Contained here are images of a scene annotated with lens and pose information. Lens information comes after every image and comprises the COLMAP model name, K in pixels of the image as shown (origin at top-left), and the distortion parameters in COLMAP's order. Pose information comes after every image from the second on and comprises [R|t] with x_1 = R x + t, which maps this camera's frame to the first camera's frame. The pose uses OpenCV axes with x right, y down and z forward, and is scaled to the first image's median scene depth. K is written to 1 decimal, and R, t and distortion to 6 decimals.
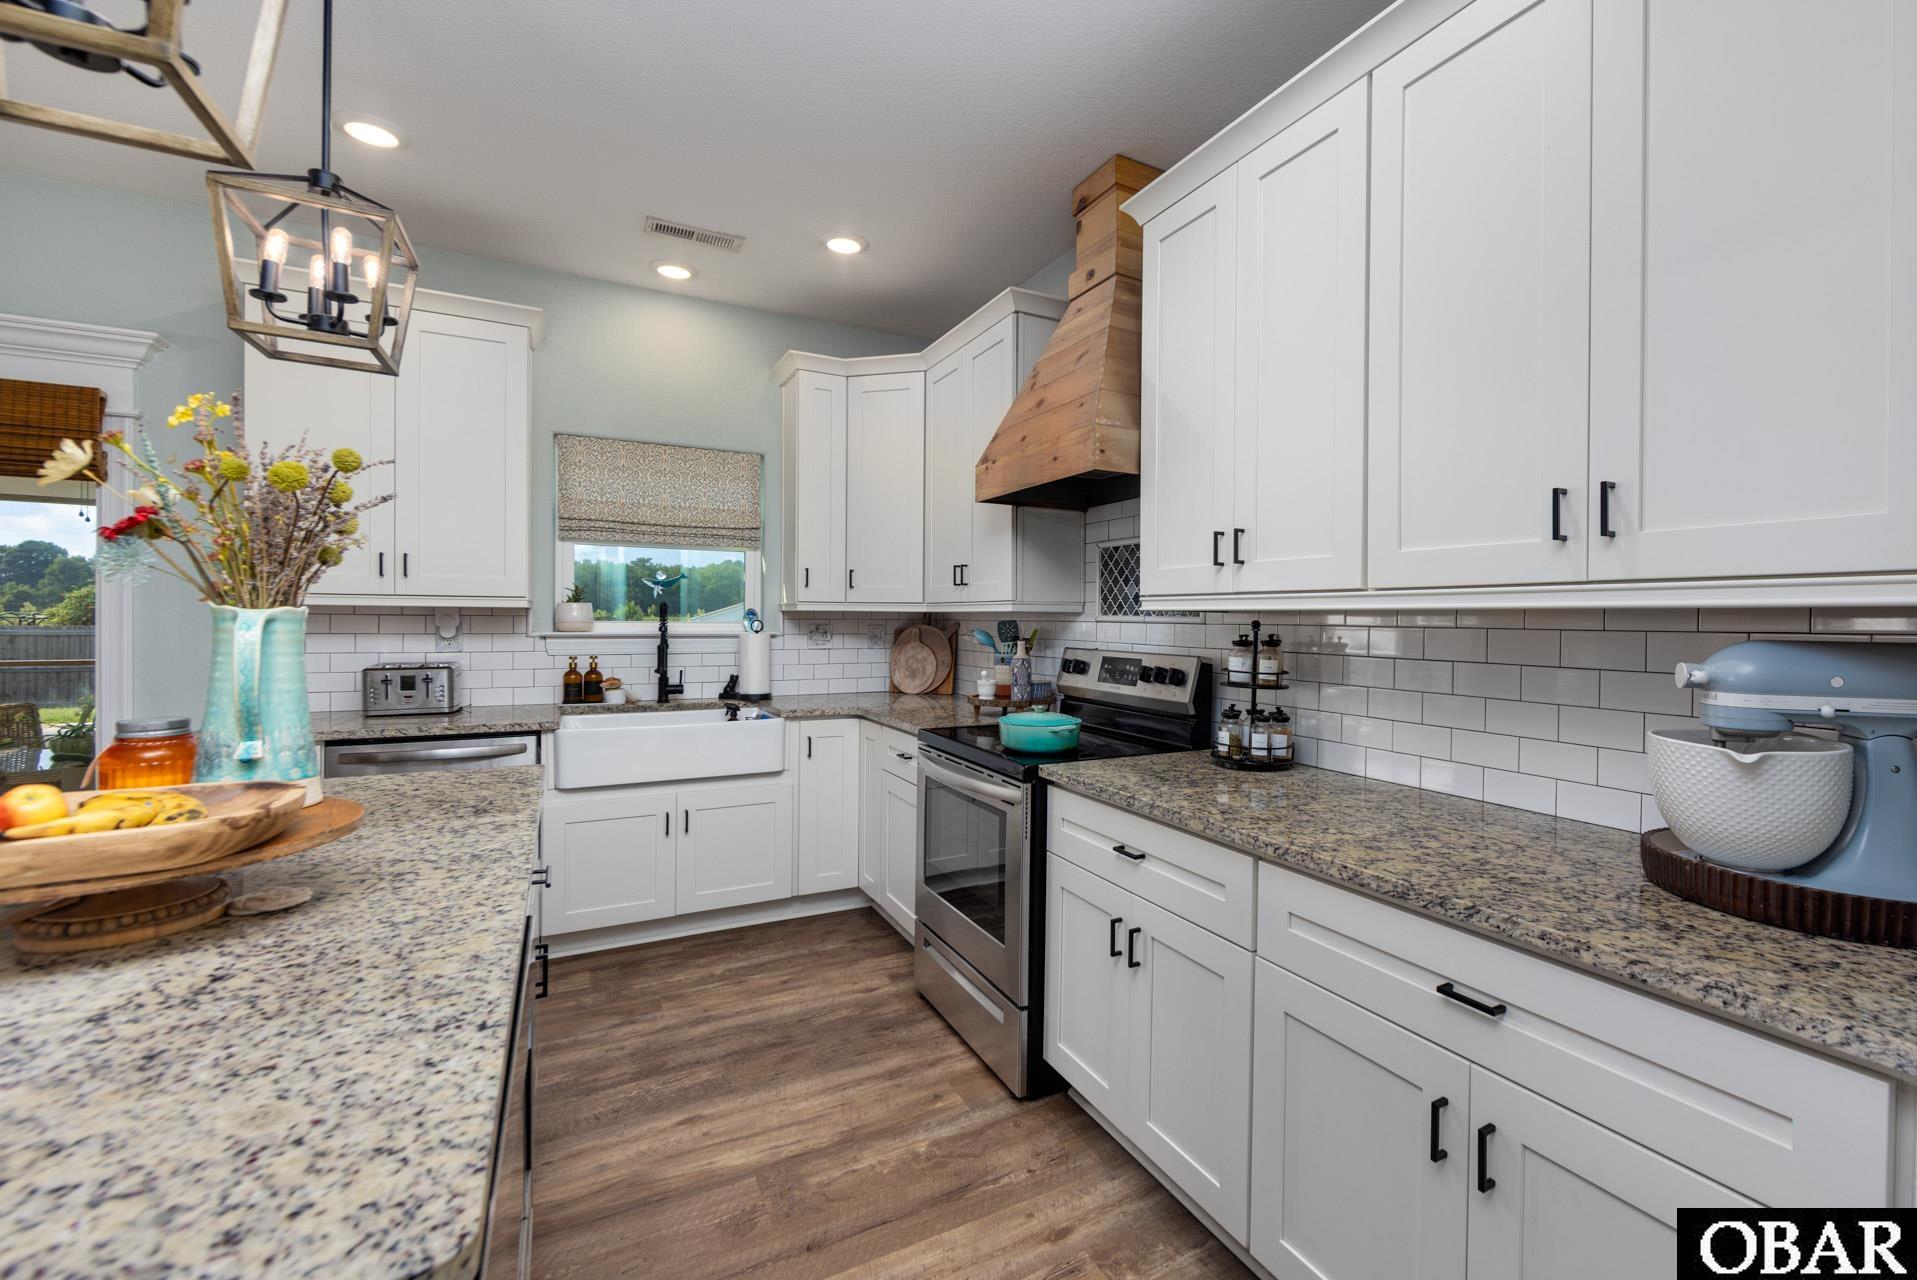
lens RADIAL K [[816.0, 0, 1031.5], [0, 816.0, 623.6], [0, 0, 1]] dist [0.003633, 0.000150]
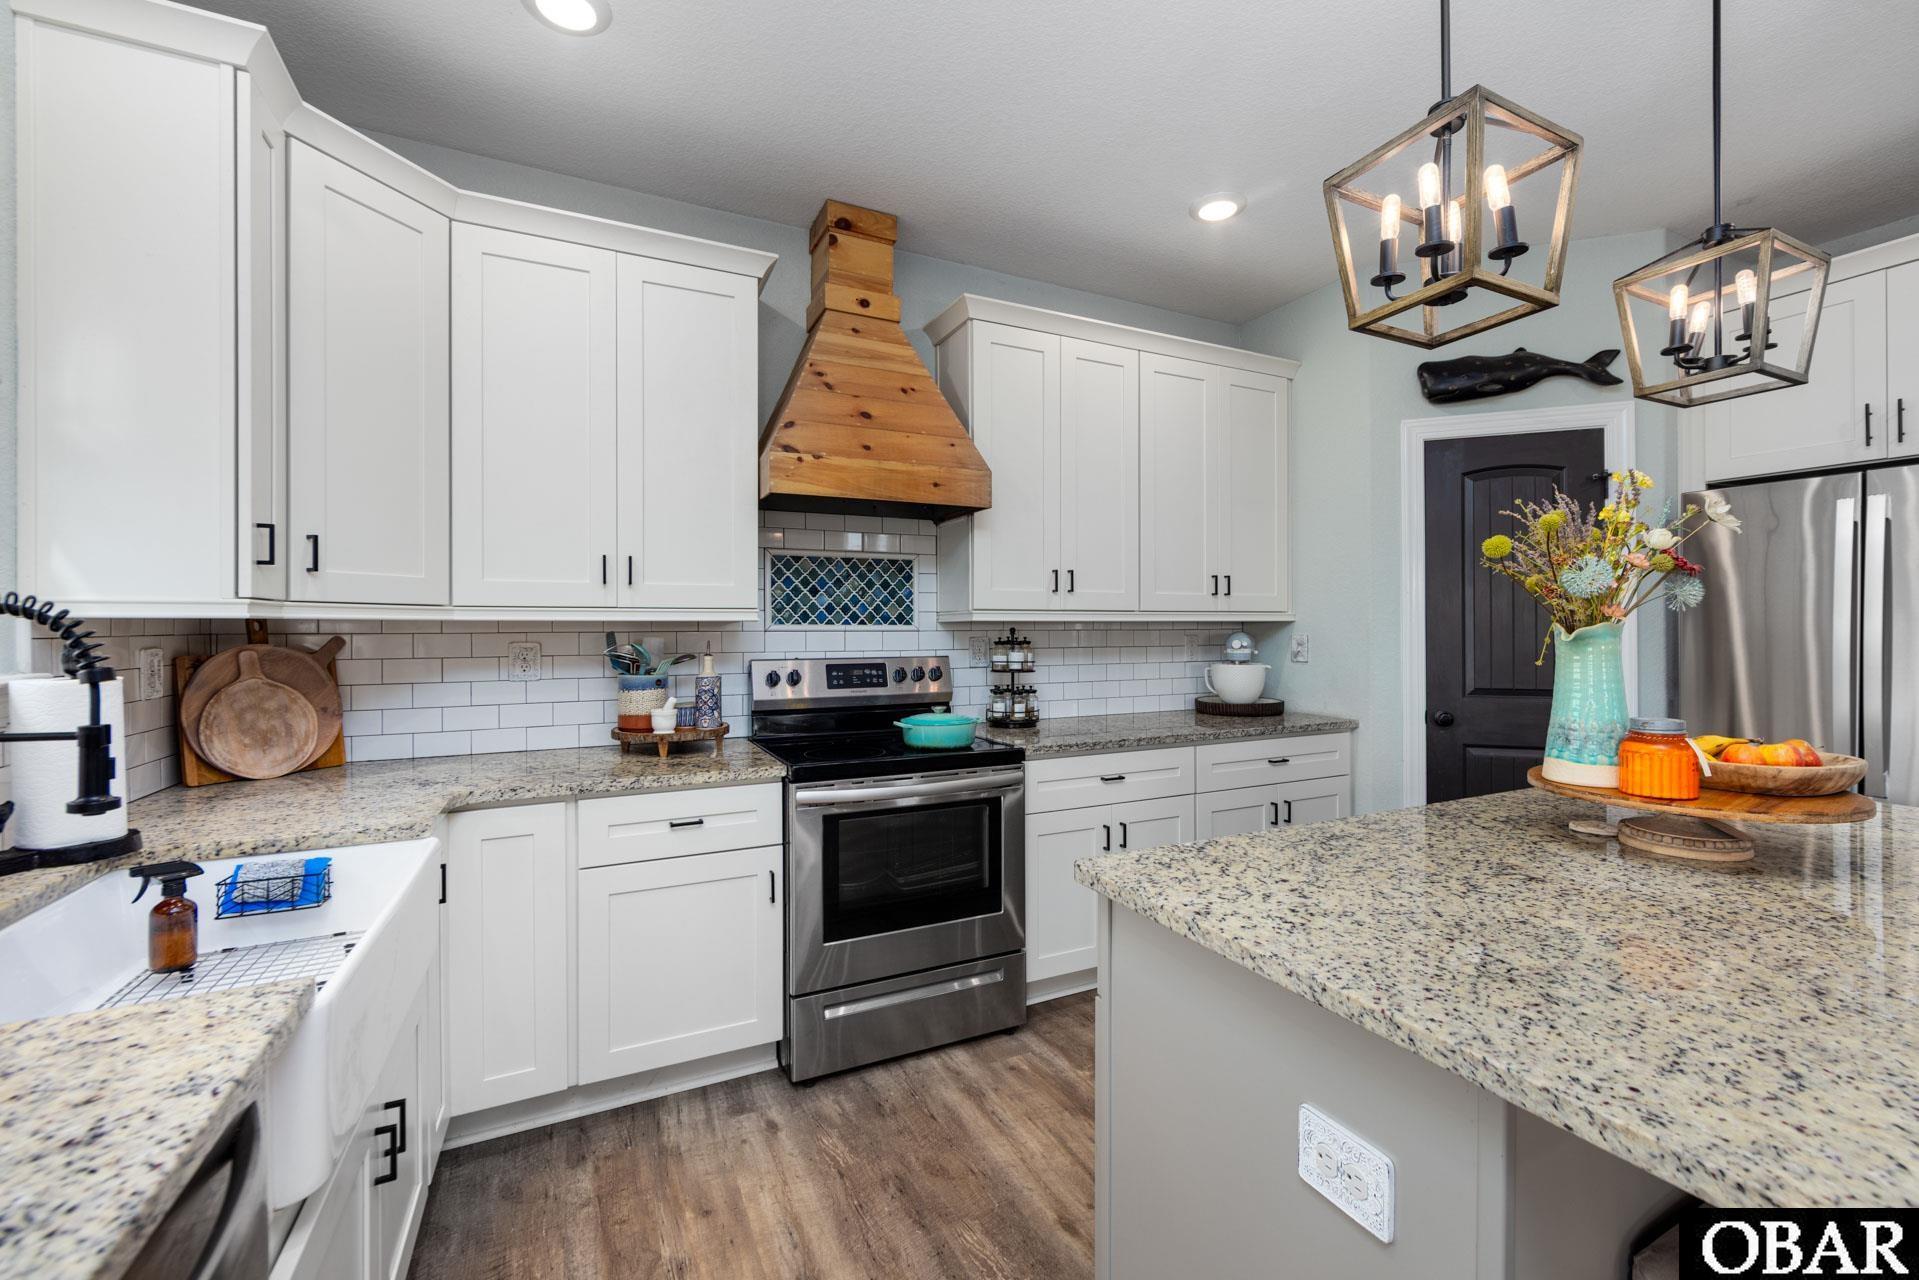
lens RADIAL K [[786.8, 0, 967.7], [0, 786.8, 631.1], [0, 0, 1]] dist [-0.002429, -0.000123]
pose [[0.060639, -0.012936, 0.998076, -0.877881], [0.010298, 0.999871, 0.012334, -0.012228], [-0.998107, 0.009530, 0.060765, 0.752648]]
